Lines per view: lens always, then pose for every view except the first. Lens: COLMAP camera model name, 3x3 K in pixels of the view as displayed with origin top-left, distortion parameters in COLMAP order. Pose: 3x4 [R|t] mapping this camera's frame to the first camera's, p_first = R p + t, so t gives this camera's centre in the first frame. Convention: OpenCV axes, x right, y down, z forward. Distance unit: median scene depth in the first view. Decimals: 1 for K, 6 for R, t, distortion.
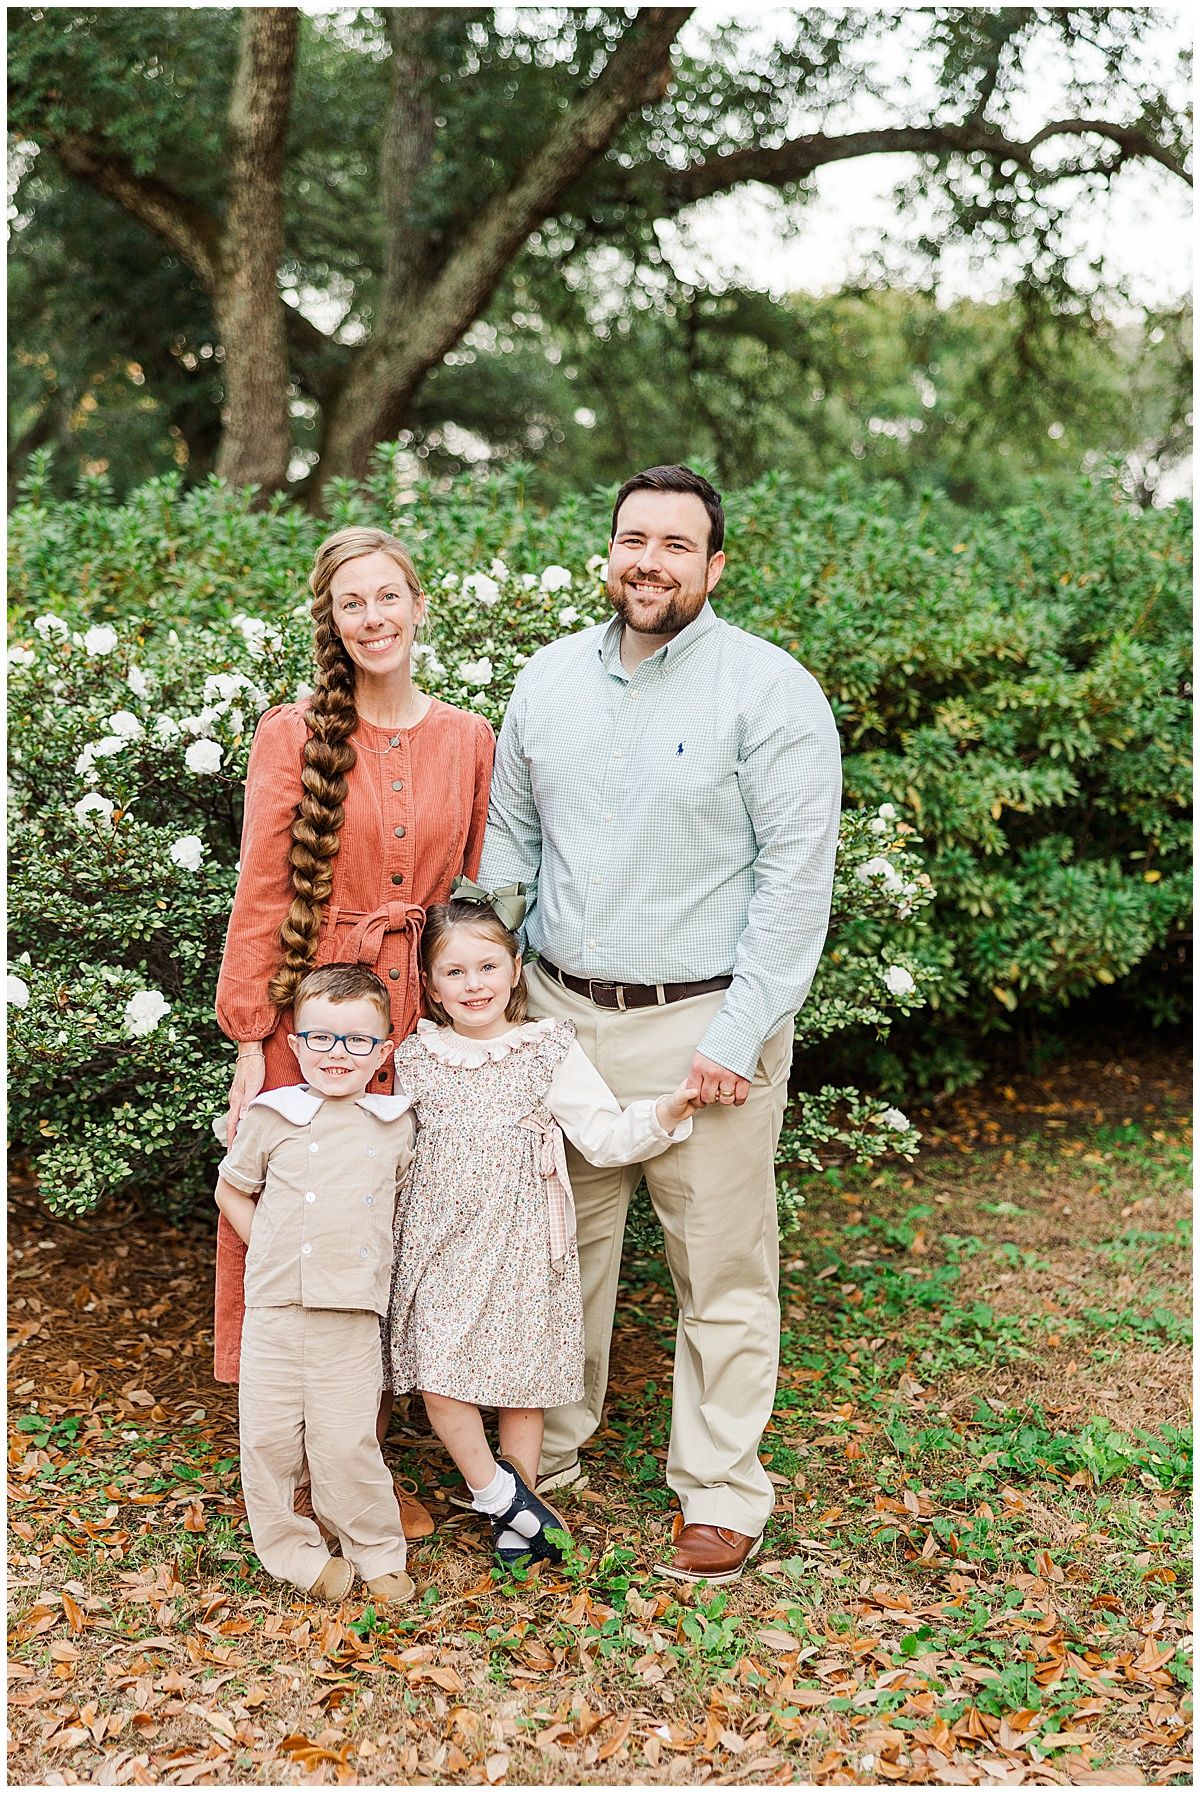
lens RADIAL K [[2779.5, 0, 600.9], [0, 2779.5, 824.8], [0, 0, 1]] dist [-0.010549, 0.075278]
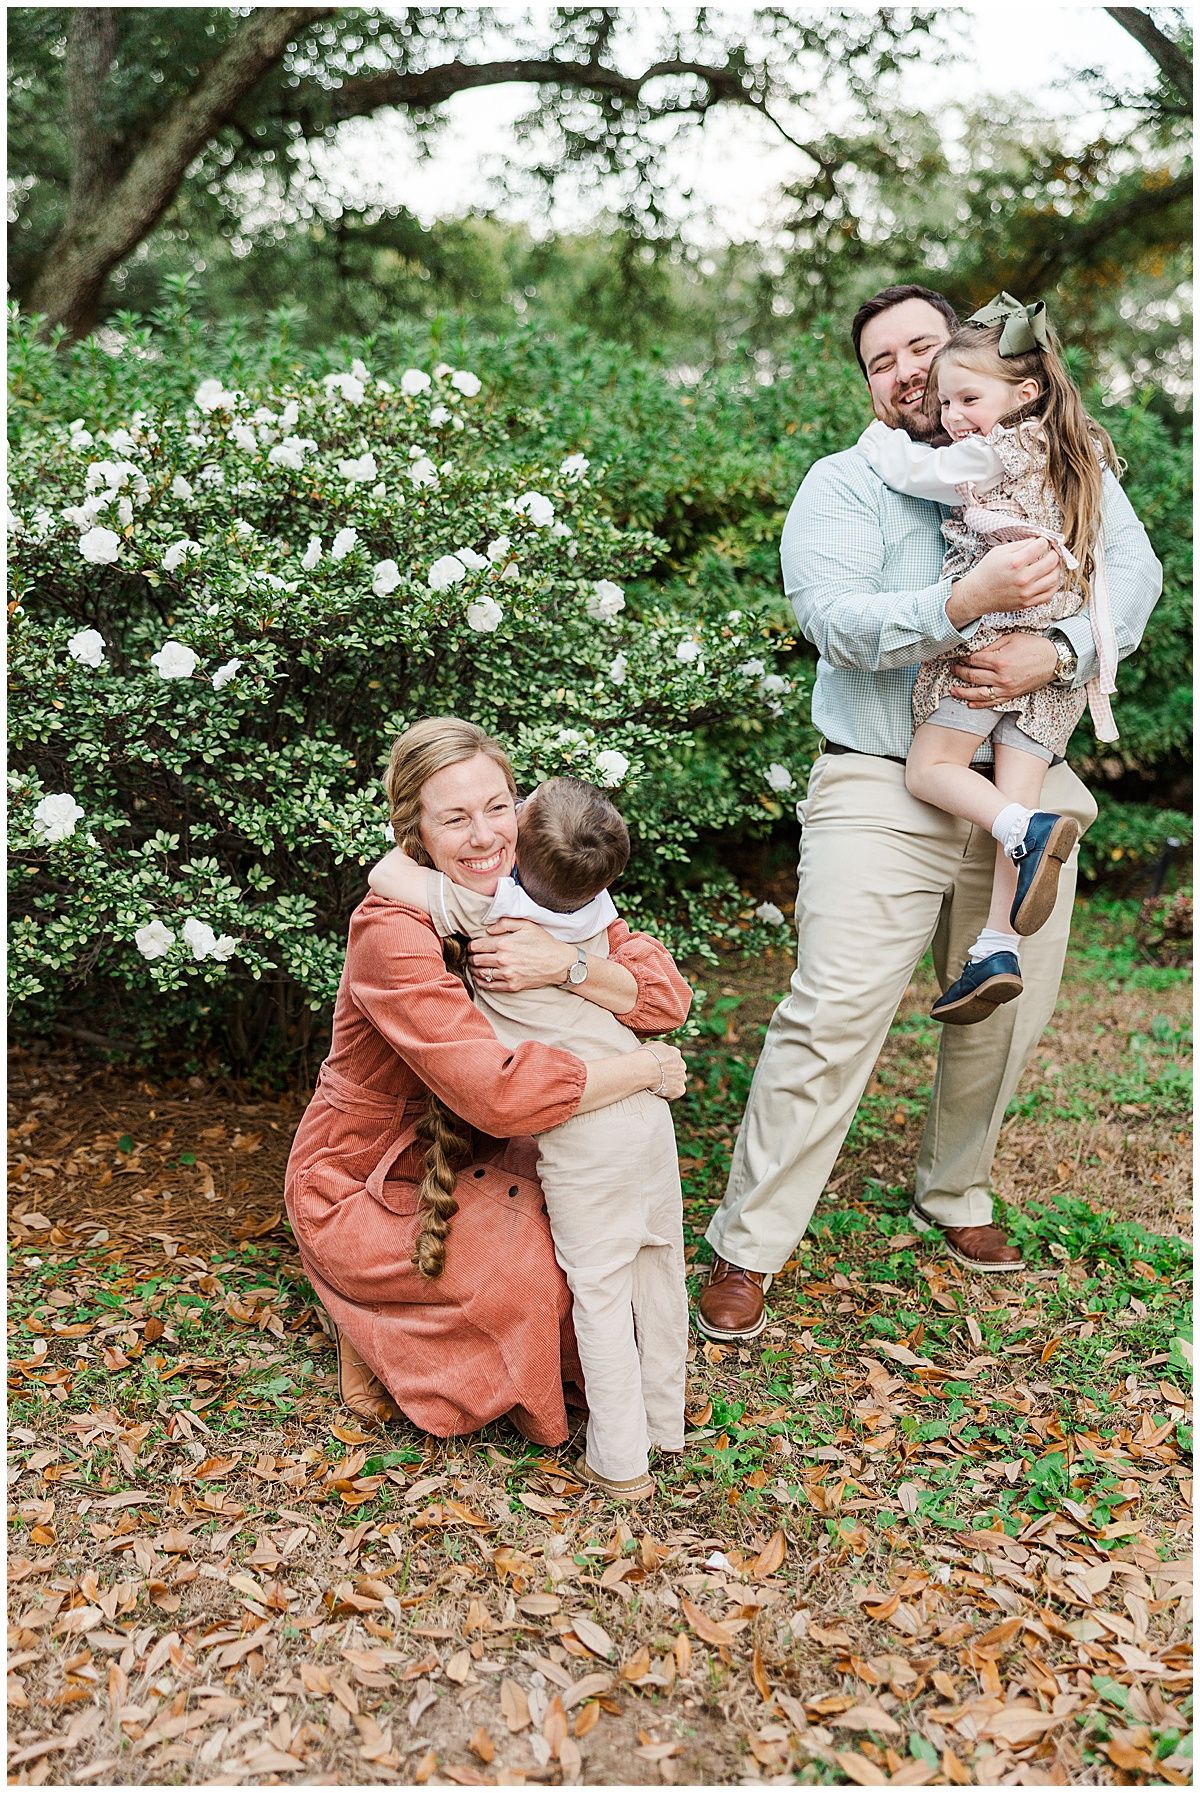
lens RADIAL K [[2202.6, 0, 600.0], [0, 2202.6, 896.5], [0, 0, 1]] dist [-0.024262, 0.069249]
pose [[0.980794, -0.025228, 0.193410, -0.110150], [0.008356, 0.996124, 0.087558, 0.026484], [-0.194869, -0.084260, 0.977203, 0.208699]]
